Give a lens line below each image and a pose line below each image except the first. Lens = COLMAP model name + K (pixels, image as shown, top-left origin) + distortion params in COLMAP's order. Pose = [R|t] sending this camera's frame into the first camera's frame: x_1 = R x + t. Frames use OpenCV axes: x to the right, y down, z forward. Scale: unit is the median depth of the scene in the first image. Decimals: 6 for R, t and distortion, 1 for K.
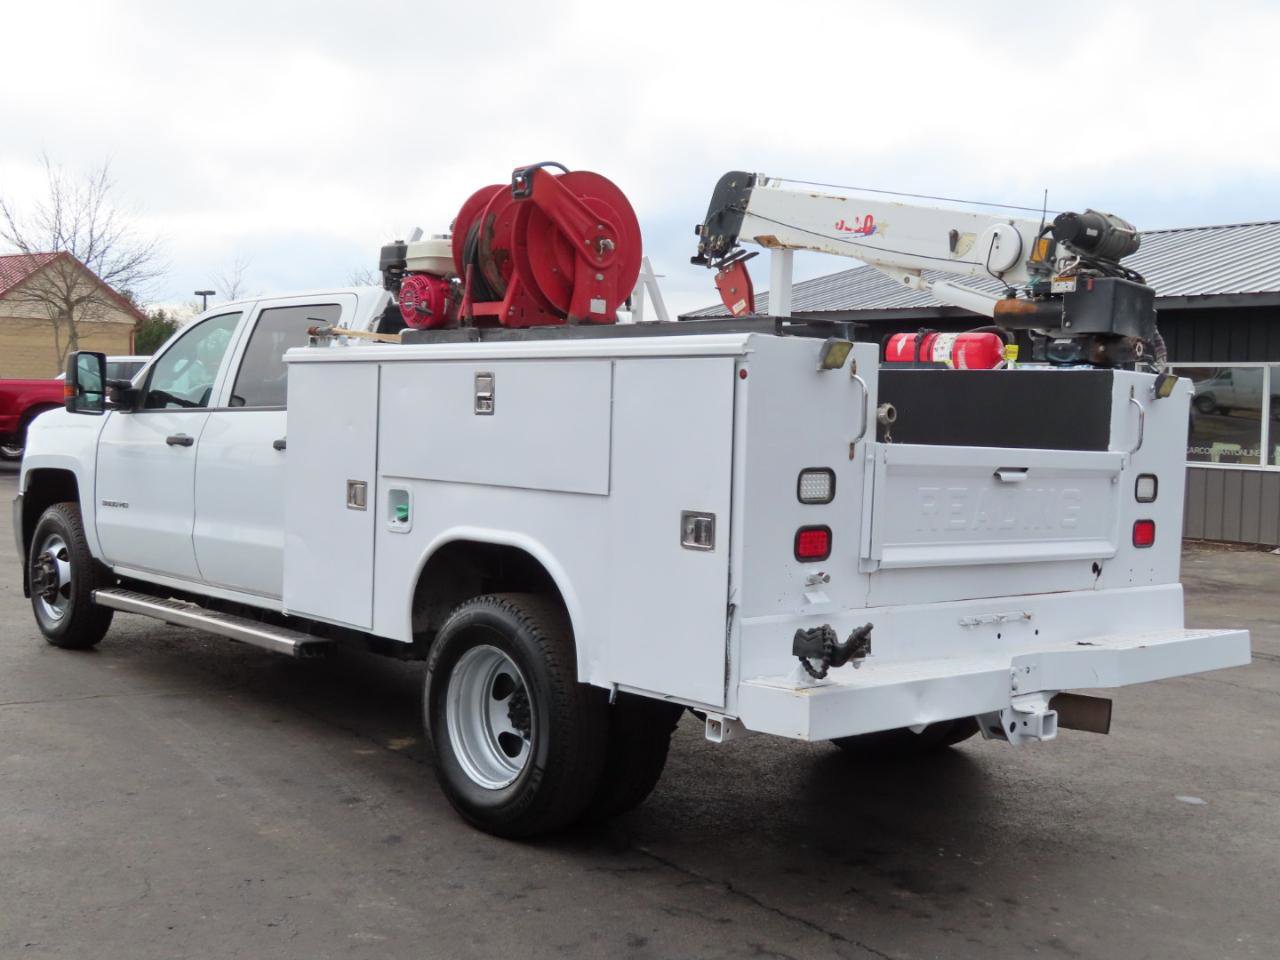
lens RADIAL K [[1510.7, 0, 640.0], [0, 1510.7, 480.0], [0, 0, 1]] dist [-0.000311, 0.000144]
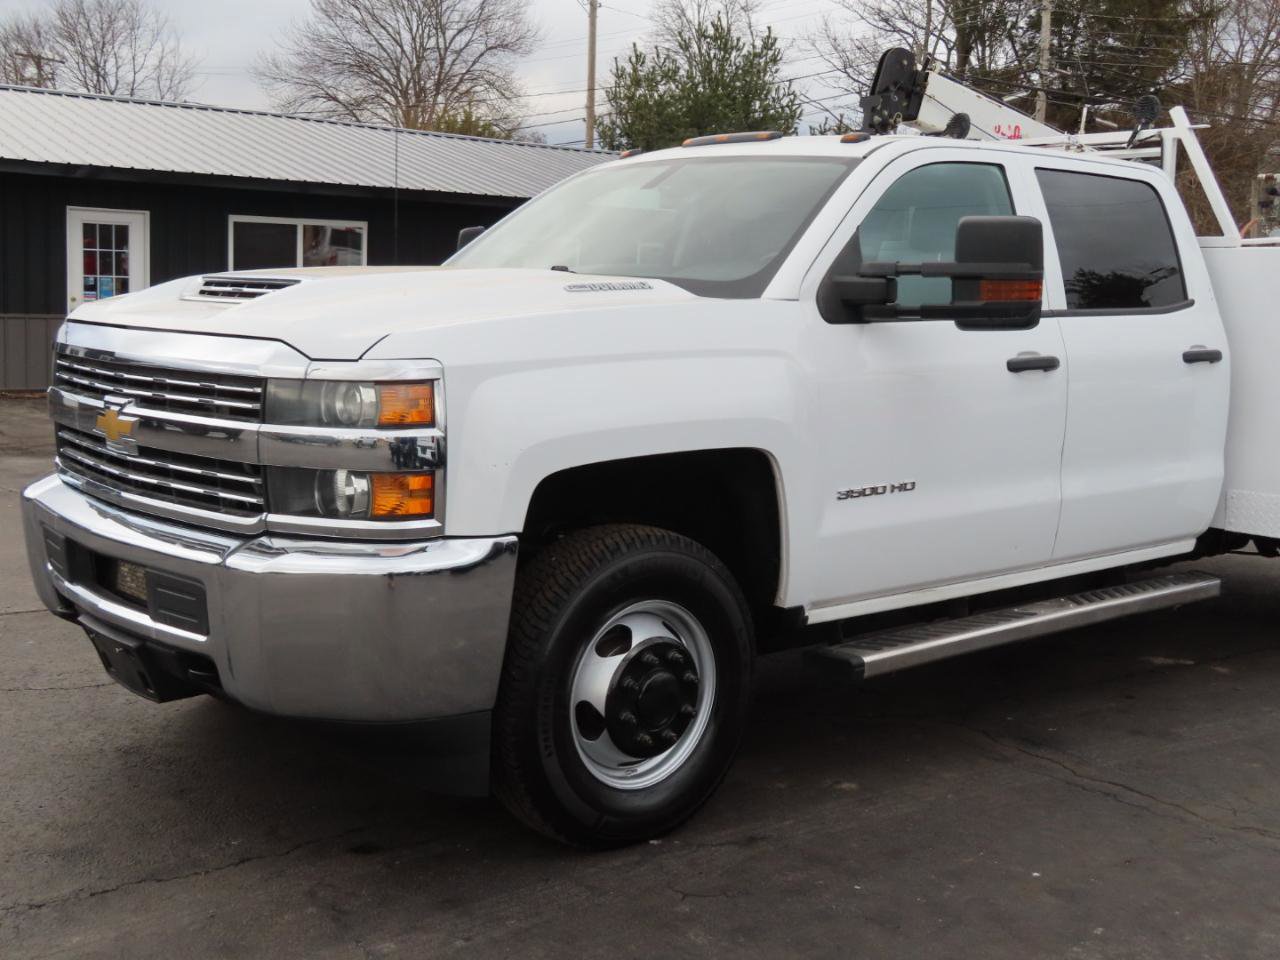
lens RADIAL K [[1556.2, 0, 635.9], [0, 1556.2, 476.3], [0, 0, 1]] dist [-0.013799, 0.024909]
pose [[0.005578, -0.145458, 0.989349, -1.264821], [0.017318, 0.989230, 0.145343, -0.101634], [-0.999834, 0.016323, 0.008037, 1.510237]]
